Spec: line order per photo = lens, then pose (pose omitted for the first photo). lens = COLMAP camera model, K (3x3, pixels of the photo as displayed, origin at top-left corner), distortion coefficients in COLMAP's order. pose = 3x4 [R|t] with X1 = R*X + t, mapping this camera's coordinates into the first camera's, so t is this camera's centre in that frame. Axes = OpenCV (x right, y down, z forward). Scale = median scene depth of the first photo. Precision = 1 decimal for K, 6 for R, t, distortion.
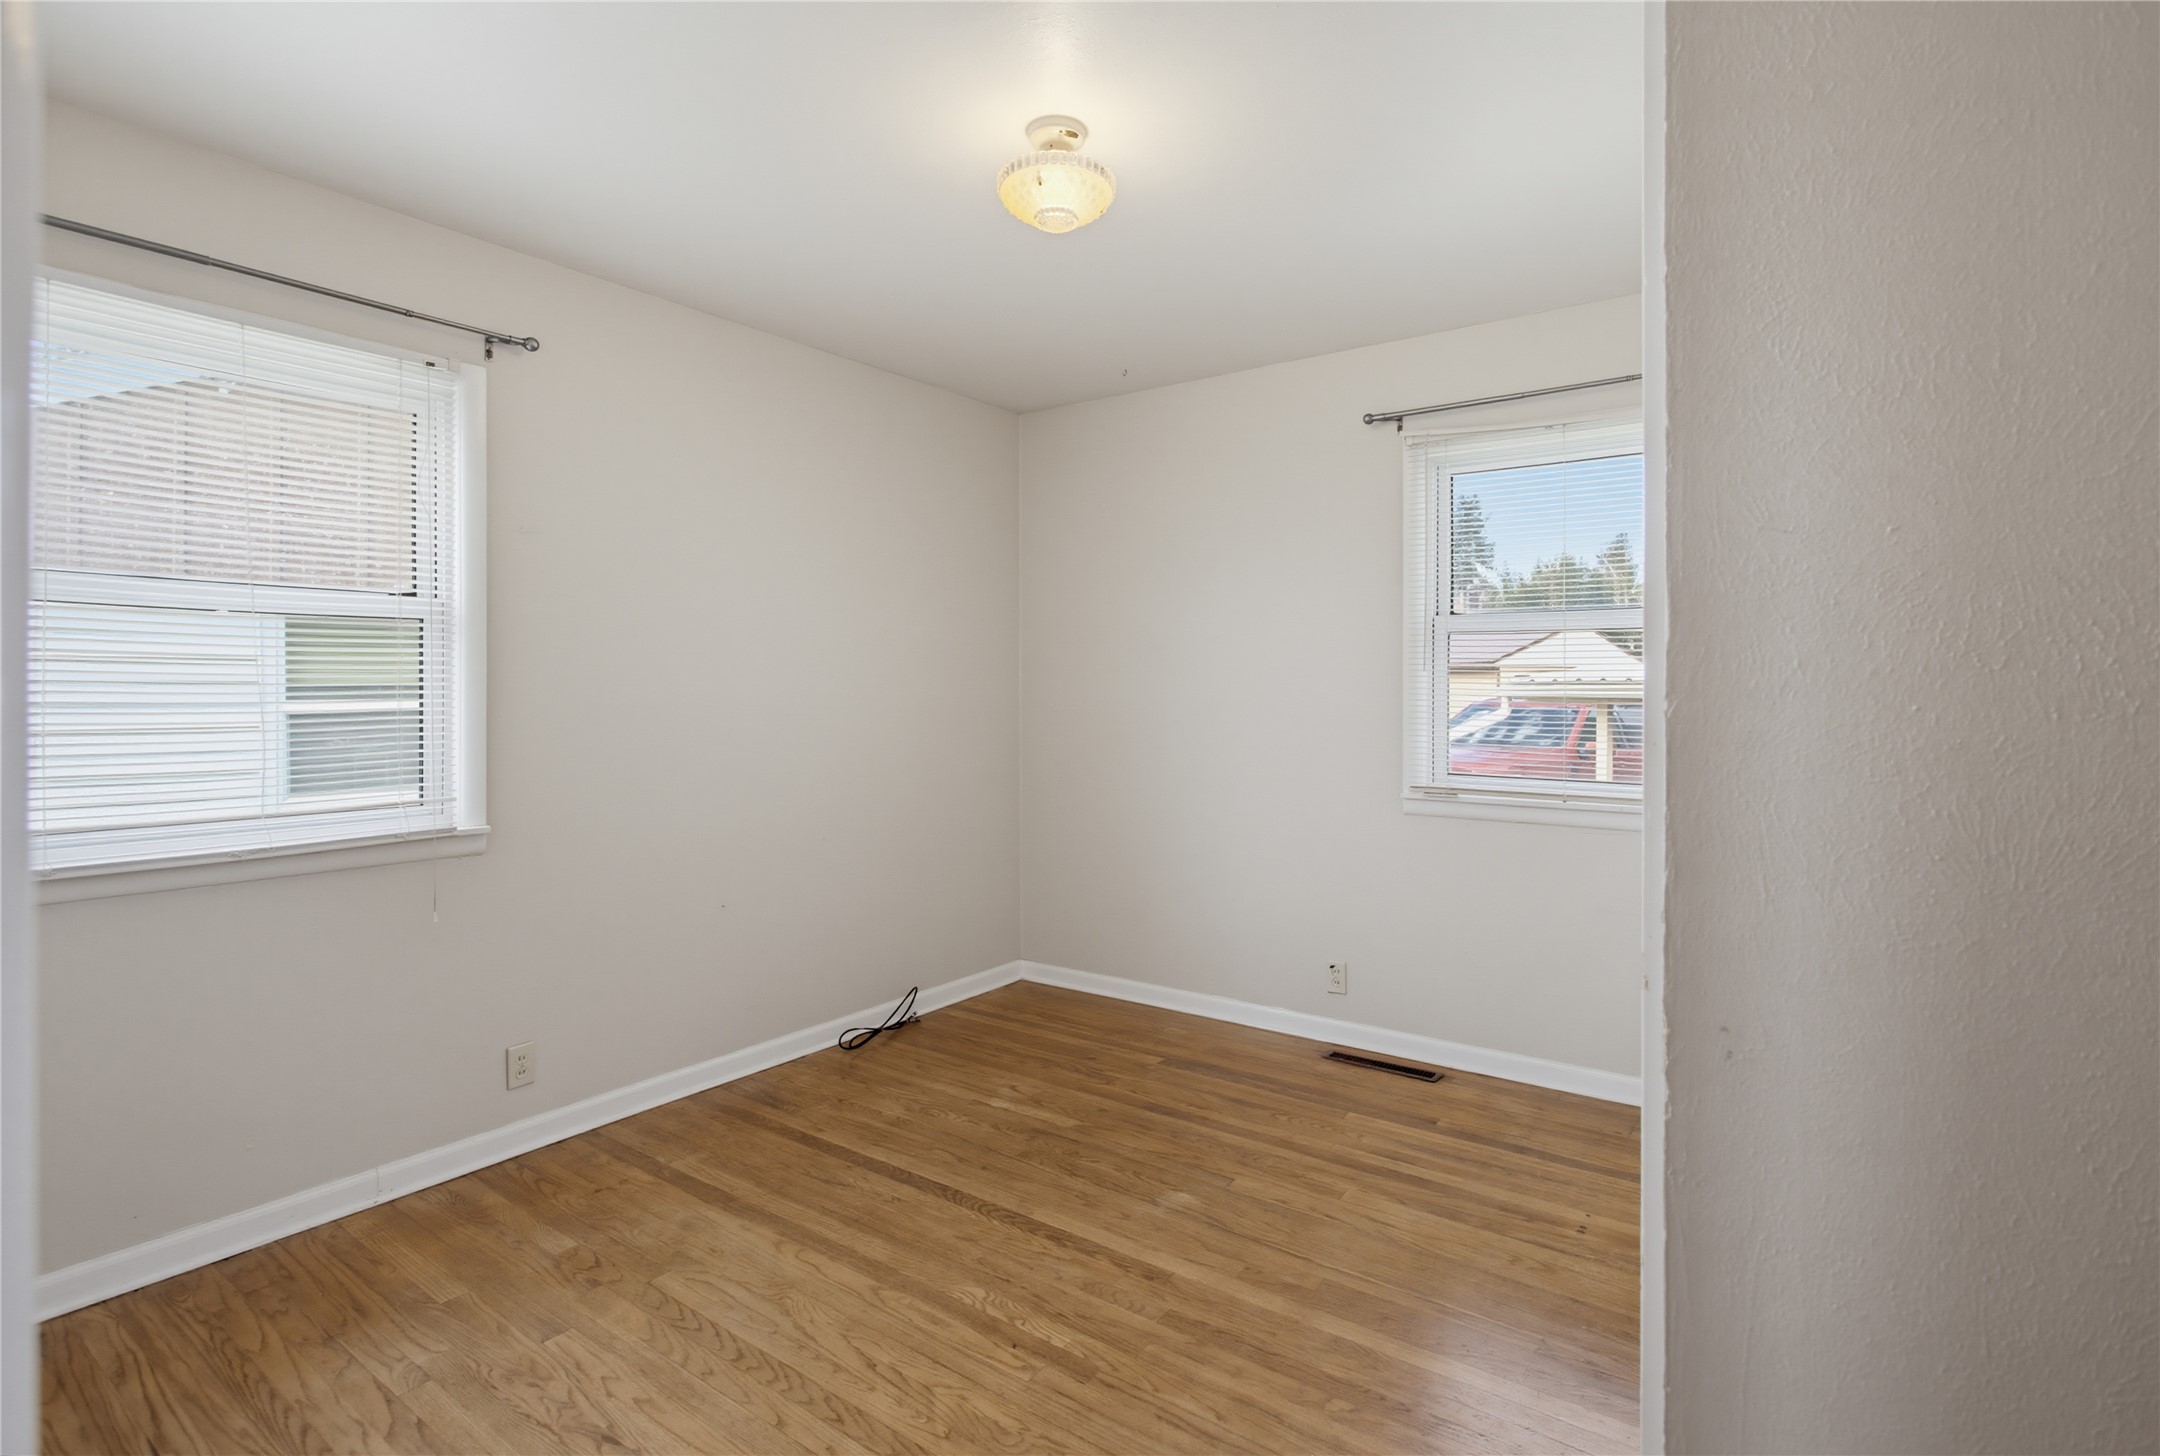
lens RADIAL K [[1033.2, 0, 1089.5], [0, 1033.2, 697.7], [0, 0, 1]] dist [-0.004011, 0.000789]
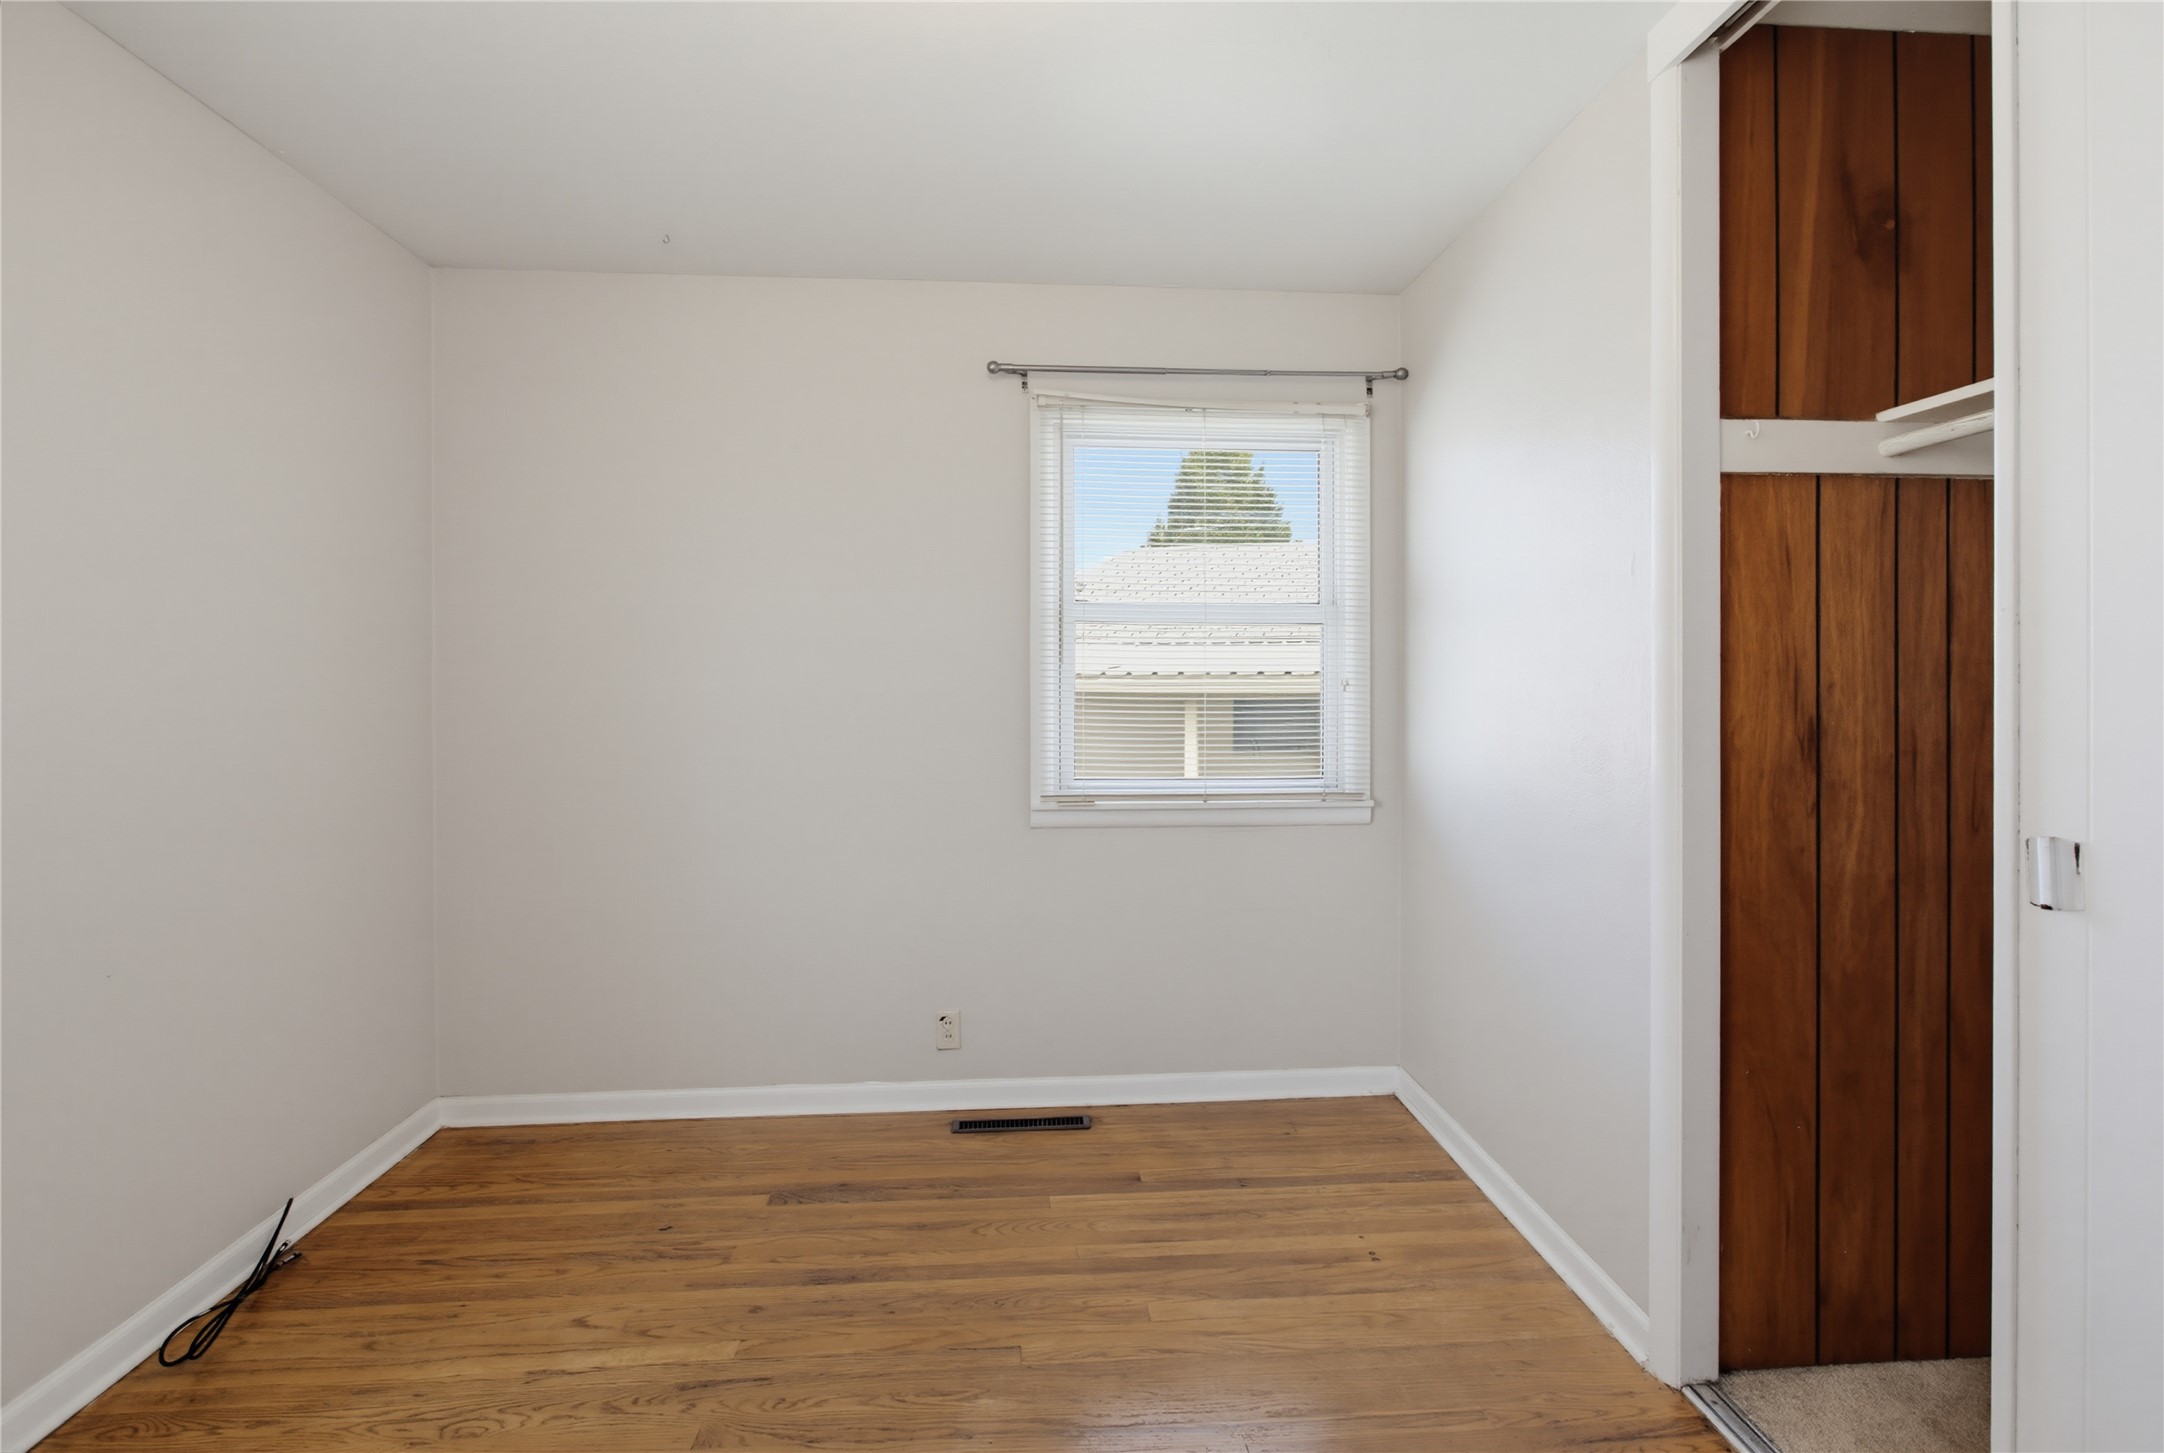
lens RADIAL K [[1035.1, 0, 1091.5], [0, 1035.1, 696.1], [0, 0, 1]] dist [-0.004011, 0.000789]
pose [[0.762660, -0.004094, 0.646786, -0.252794], [0.004940, 0.999988, 0.000504, 0.001261], [-0.646780, 0.002811, 0.762671, 0.342550]]
